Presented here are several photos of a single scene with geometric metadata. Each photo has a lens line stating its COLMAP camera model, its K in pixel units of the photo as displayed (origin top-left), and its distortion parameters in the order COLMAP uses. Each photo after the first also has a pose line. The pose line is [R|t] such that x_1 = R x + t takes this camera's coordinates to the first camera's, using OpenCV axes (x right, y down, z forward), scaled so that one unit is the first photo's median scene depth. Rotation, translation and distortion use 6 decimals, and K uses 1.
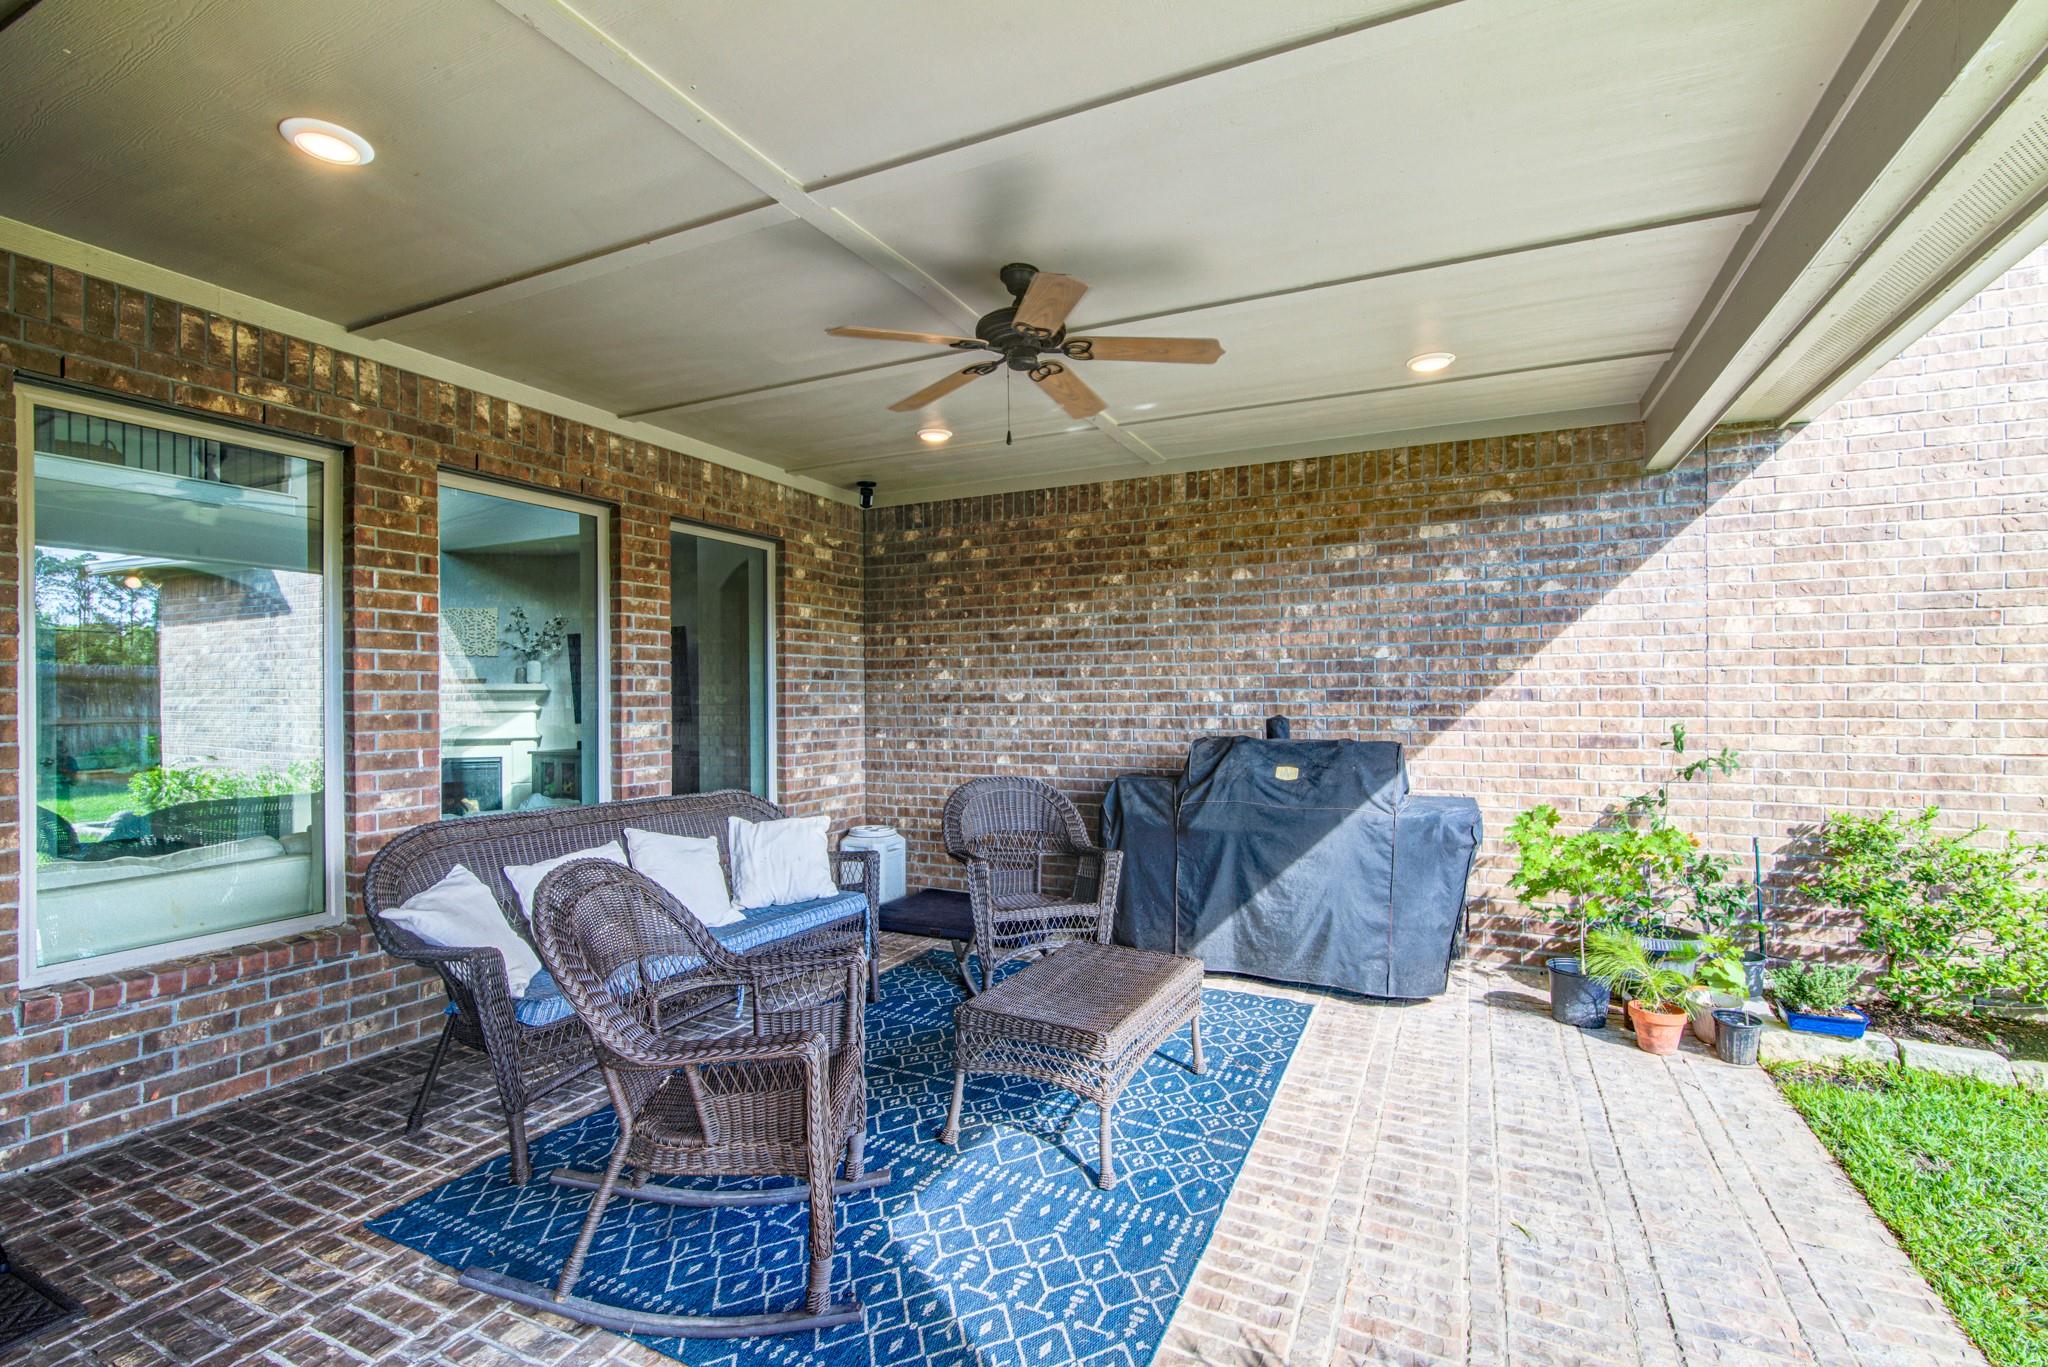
lens RADIAL K [[916.4, 0, 1024.0], [0, 916.4, 683.5], [0, 0, 1]] dist [-0.002351, -0.000379]
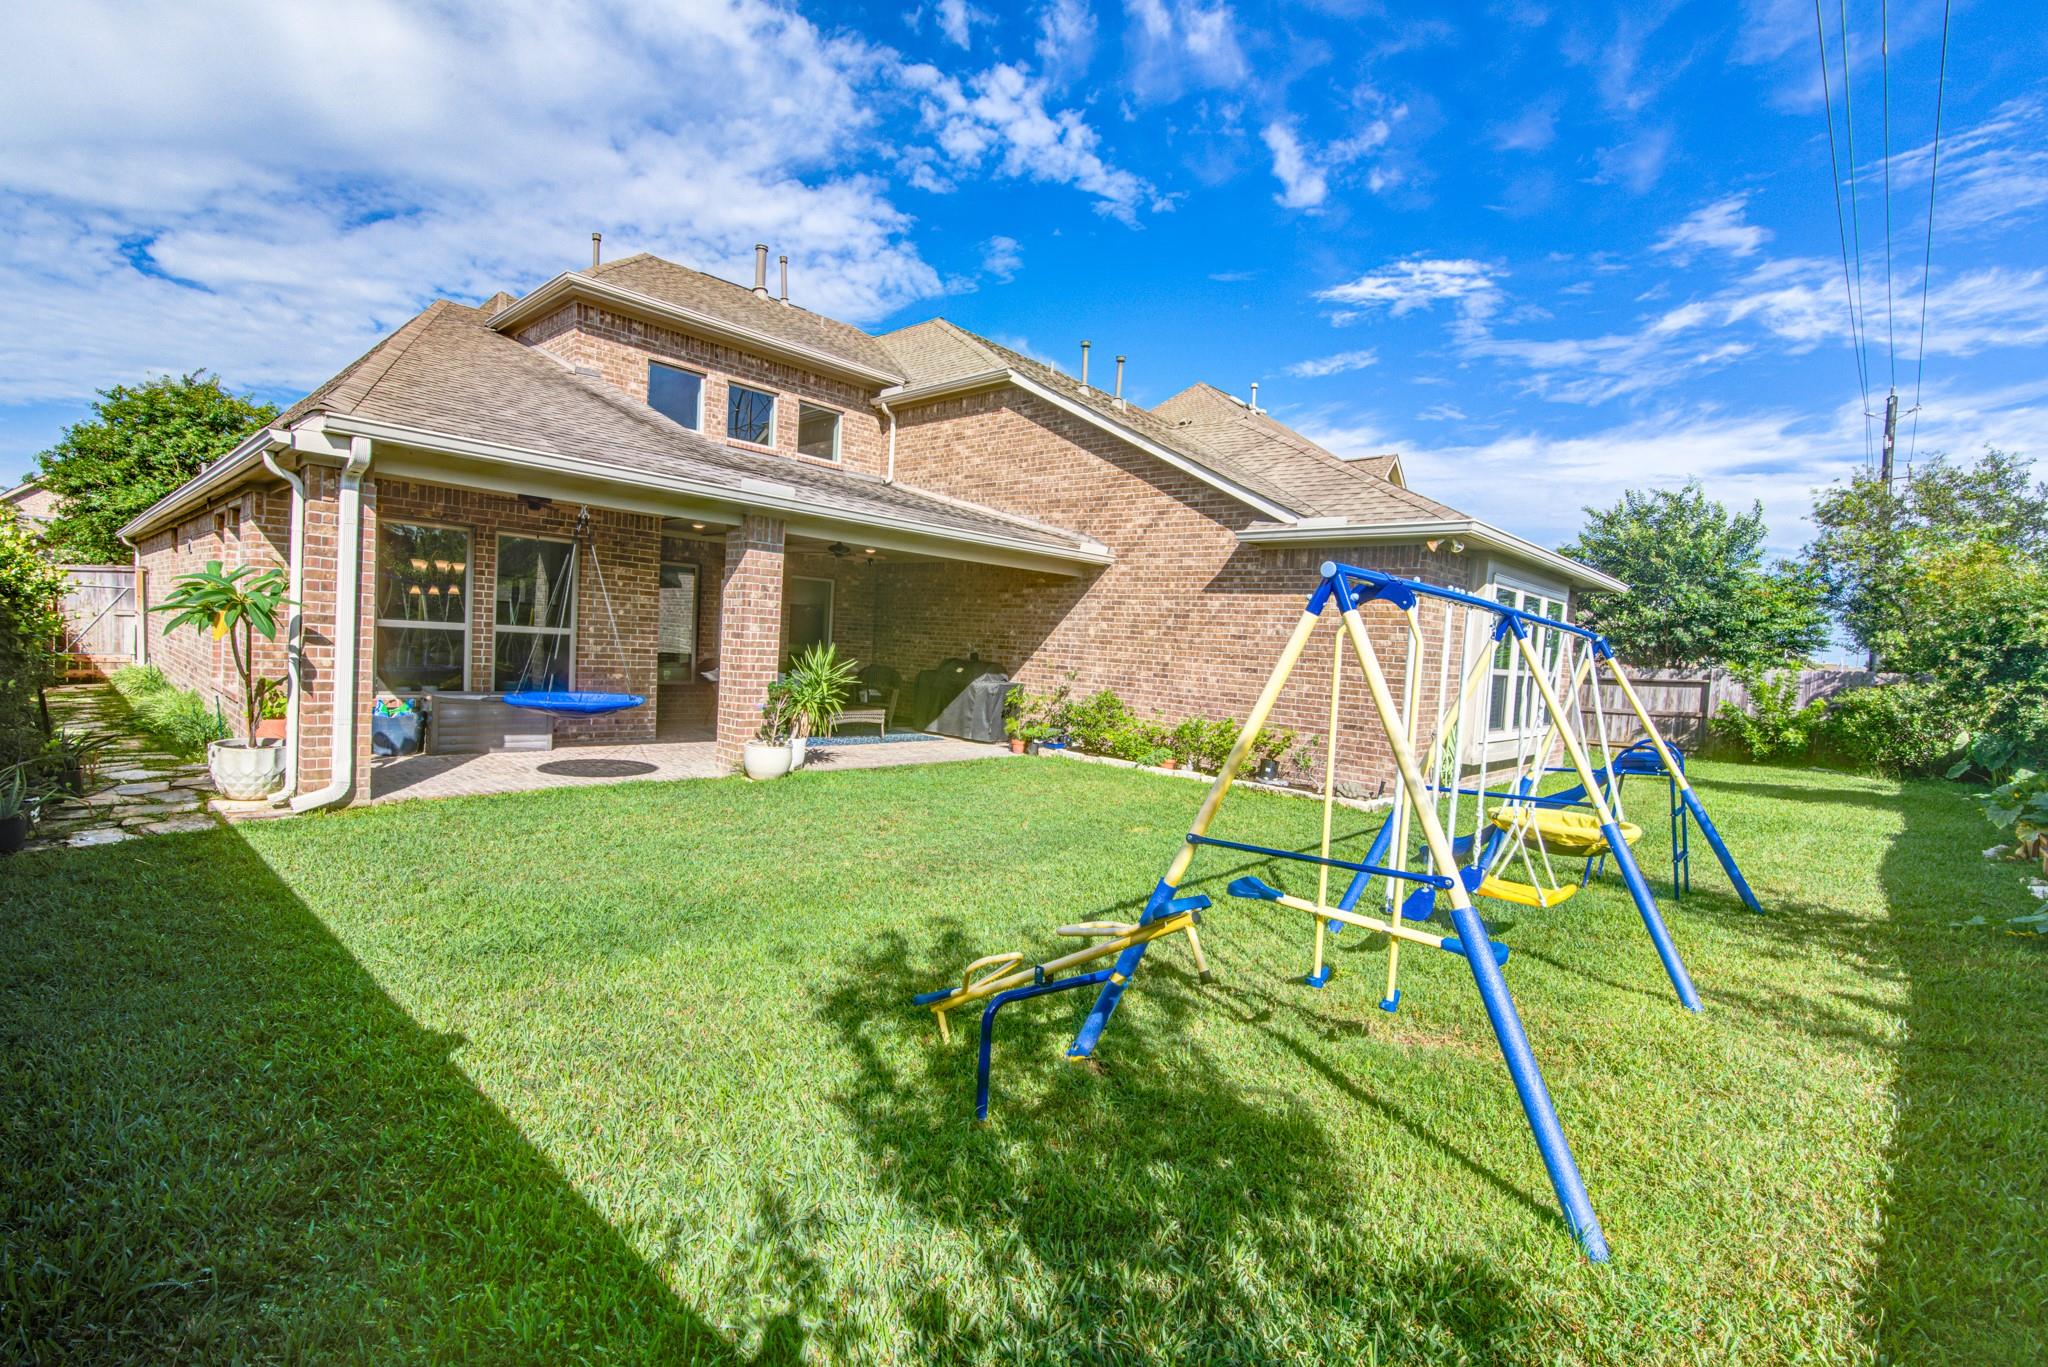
lens RADIAL K [[916.4, 0, 1024.0], [0, 916.4, 683.5], [0, 0, 1]] dist [-0.002351, -0.000379]
pose [[0.951101, 0.079124, -0.298573, 1.476572], [-0.066604, 0.996429, 0.051895, -0.030474], [0.301613, -0.029472, 0.952975, -1.926317]]
